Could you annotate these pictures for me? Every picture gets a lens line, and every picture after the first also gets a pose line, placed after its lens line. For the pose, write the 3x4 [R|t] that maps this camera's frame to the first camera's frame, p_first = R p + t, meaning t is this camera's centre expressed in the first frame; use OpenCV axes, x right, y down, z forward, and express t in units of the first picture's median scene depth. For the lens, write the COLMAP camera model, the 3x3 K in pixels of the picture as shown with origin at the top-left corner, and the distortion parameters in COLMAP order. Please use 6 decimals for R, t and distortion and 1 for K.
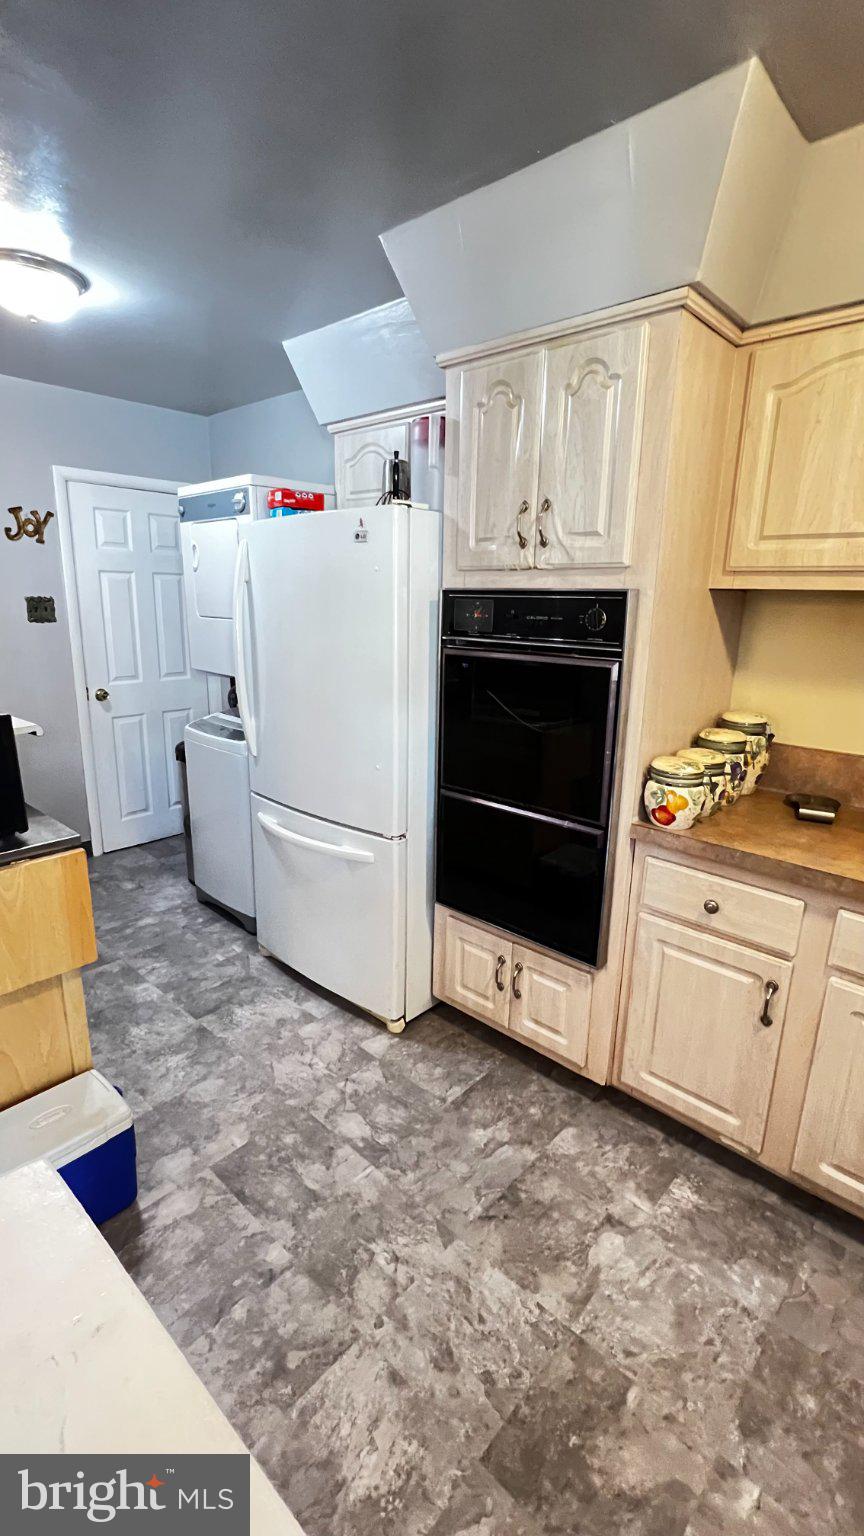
lens RADIAL K [[688.3, 0, 432.0], [0, 688.3, 767.2], [0, 0, 1]] dist [0.004411, 0.001960]
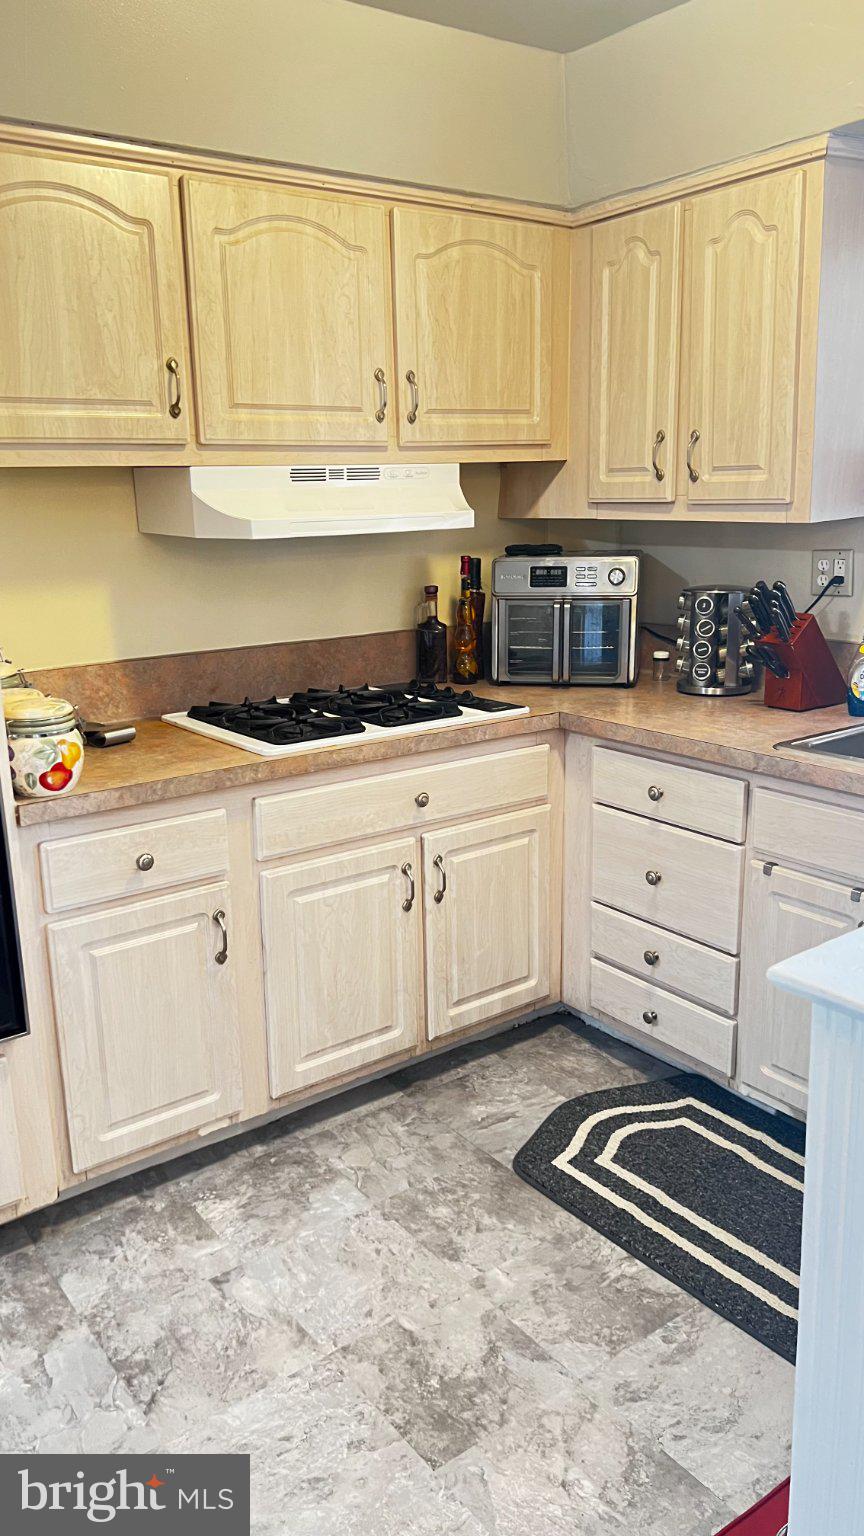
lens RADIAL K [[1156.0, 0, 431.6], [0, 1156.0, 766.7], [0, 0, 1]] dist [0.040550, -0.007018]
pose [[0.192172, -0.262169, 0.945694, -0.835262], [0.269920, 0.940609, 0.205909, -0.096569], [-0.943511, 0.215692, 0.251523, 0.344646]]
